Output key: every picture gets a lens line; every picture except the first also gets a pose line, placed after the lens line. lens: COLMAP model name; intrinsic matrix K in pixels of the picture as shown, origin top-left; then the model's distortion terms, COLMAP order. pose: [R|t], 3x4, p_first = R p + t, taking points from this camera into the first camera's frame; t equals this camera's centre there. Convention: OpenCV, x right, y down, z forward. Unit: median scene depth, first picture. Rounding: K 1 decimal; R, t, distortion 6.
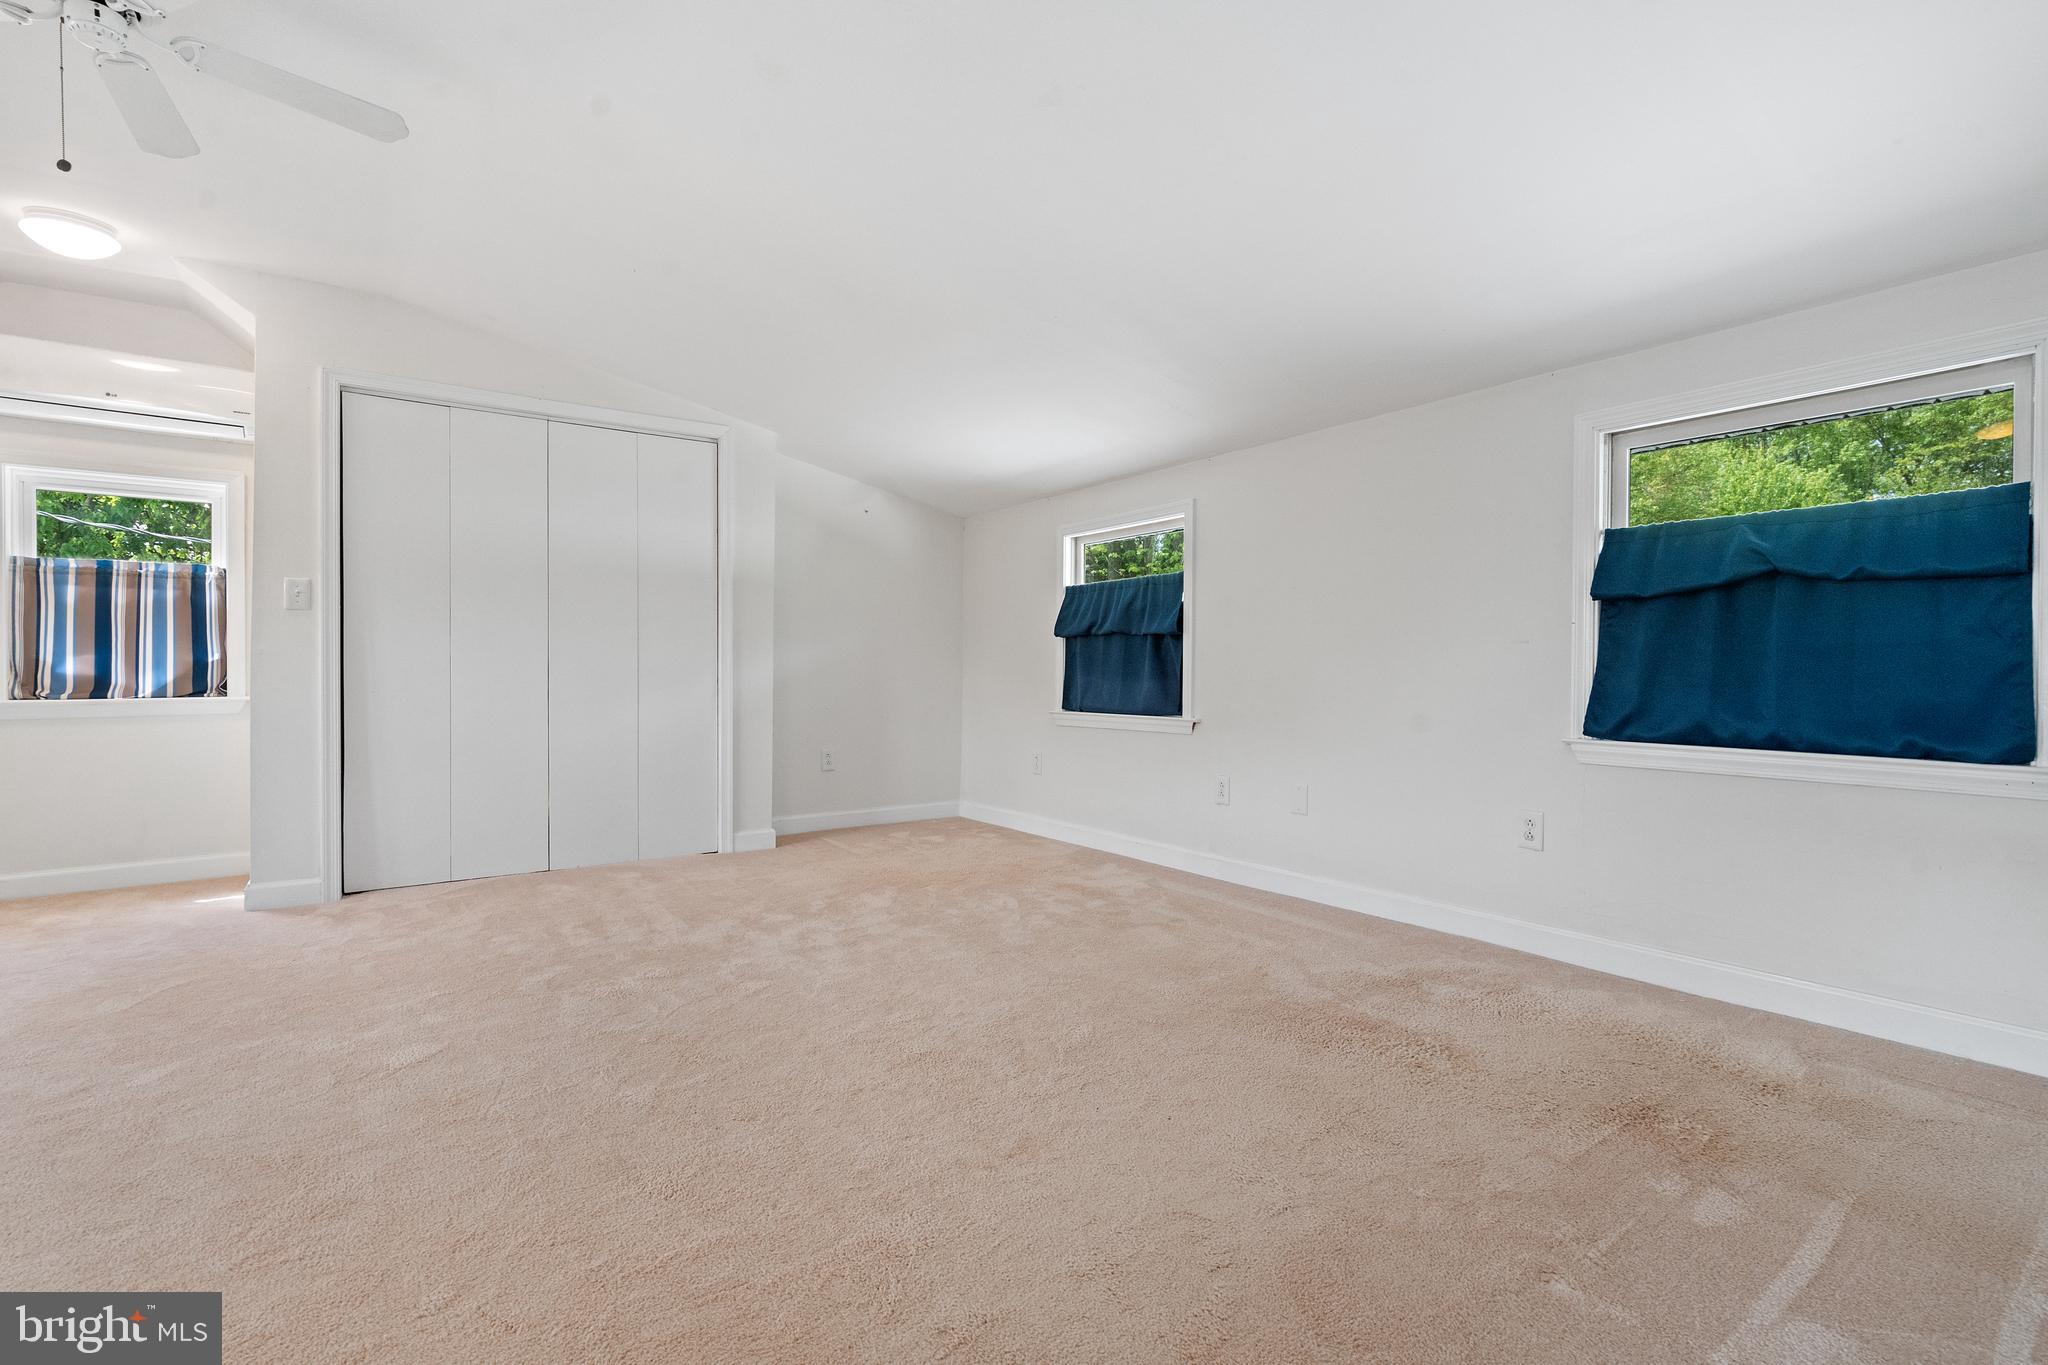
lens RADIAL K [[929.9, 0, 1026.0], [0, 929.9, 678.8], [0, 0, 1]] dist [-0.004945, 0.002470]
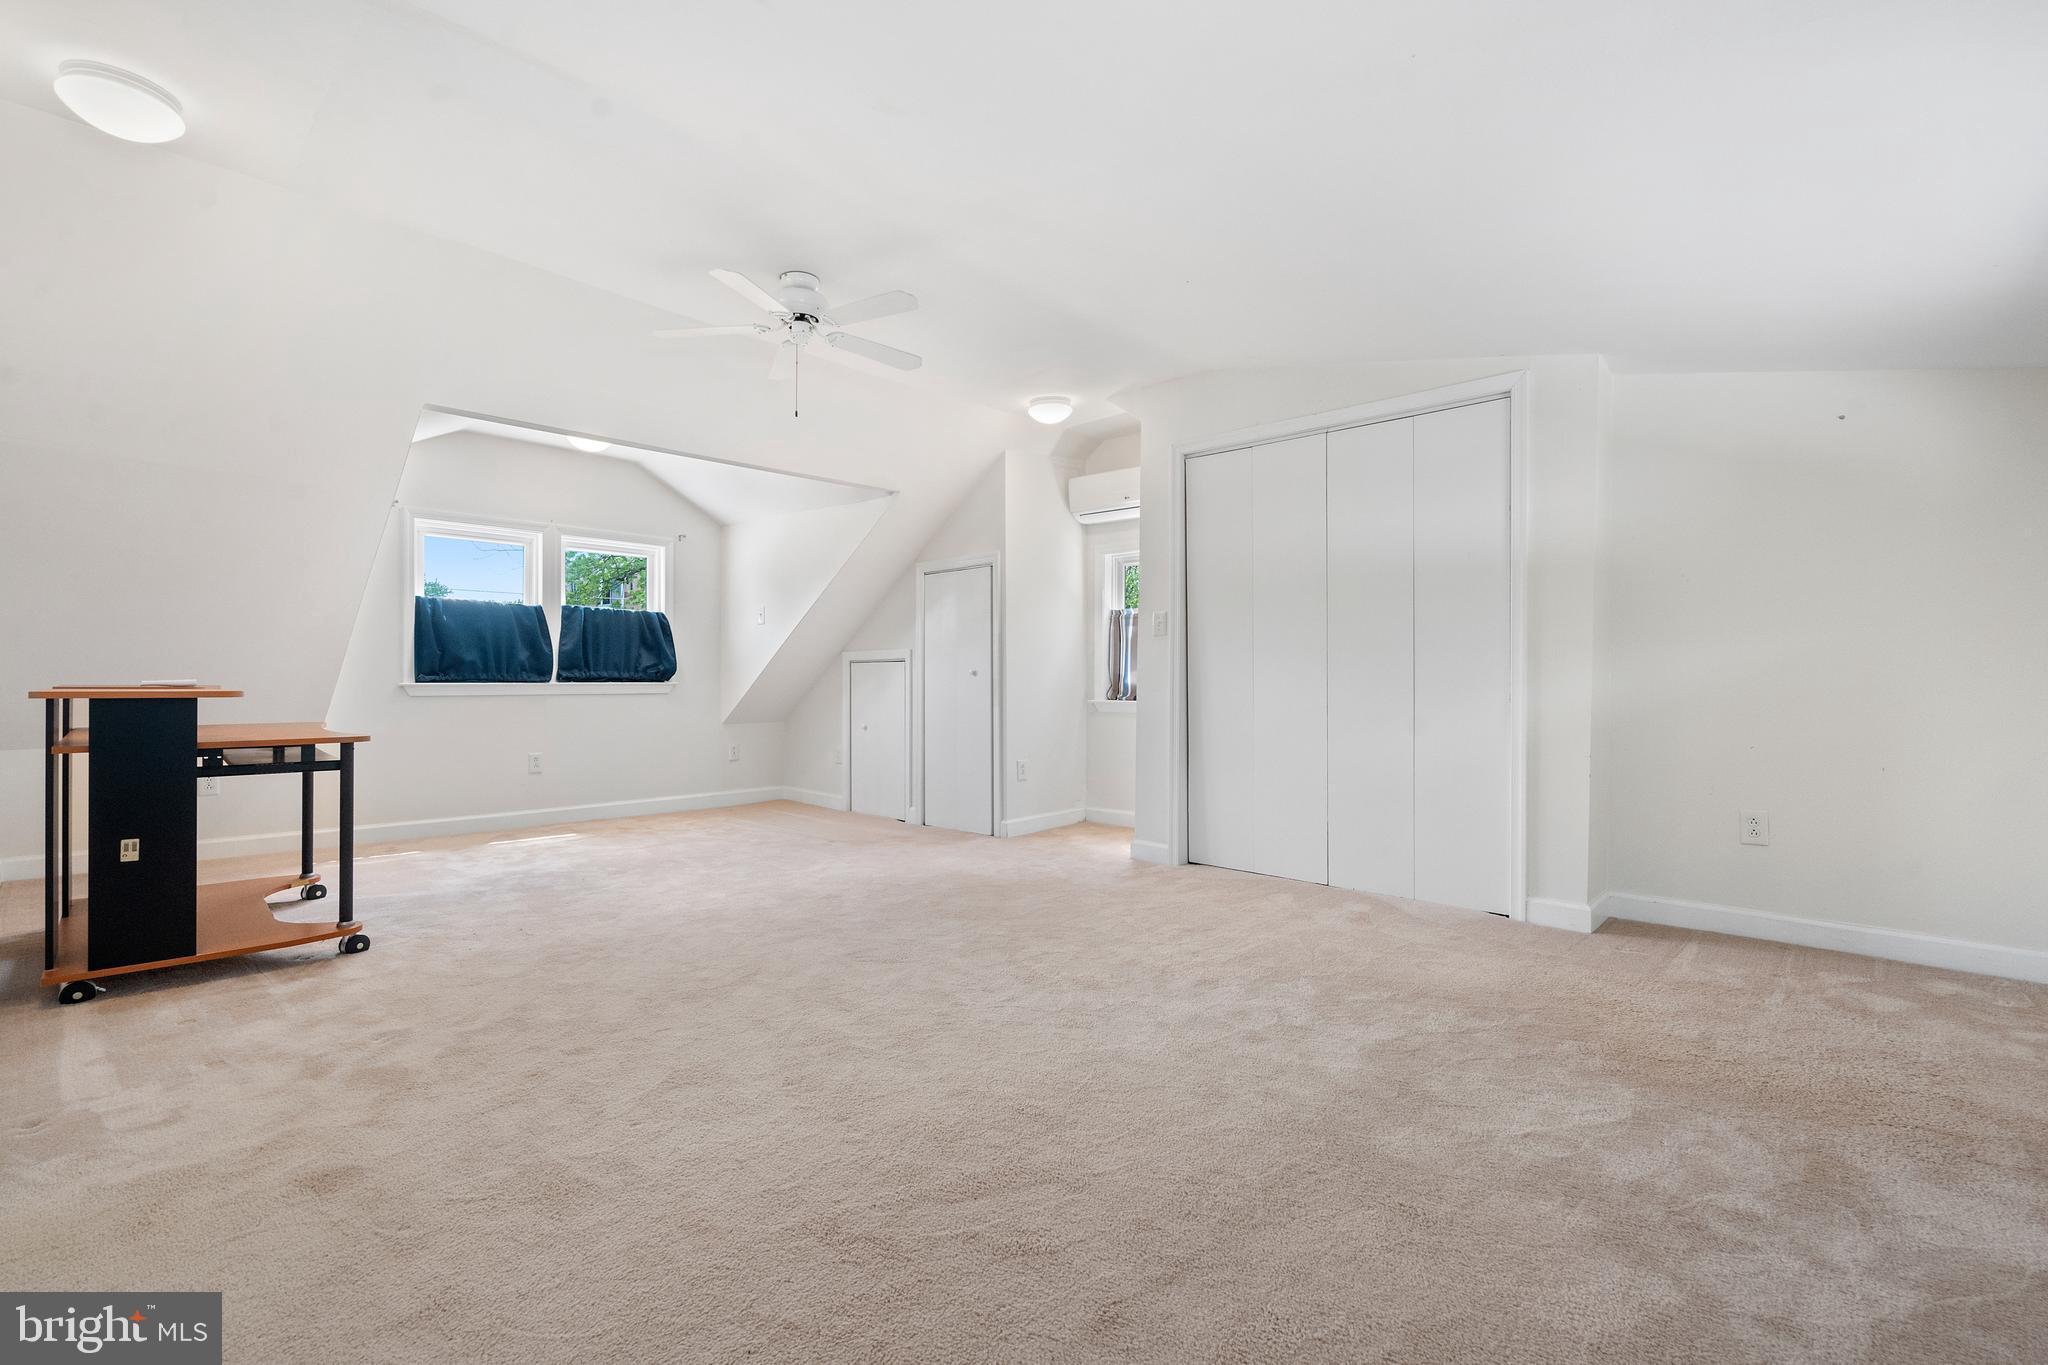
lens RADIAL K [[929.9, 0, 1033.4], [0, 929.9, 673.6], [0, 0, 1]] dist [-0.004945, 0.002470]
pose [[0.177064, -0.006811, -0.984176, 0.455187], [-0.013974, 0.999858, -0.009433, -0.005842], [0.984100, 0.015423, 0.176943, 0.572880]]
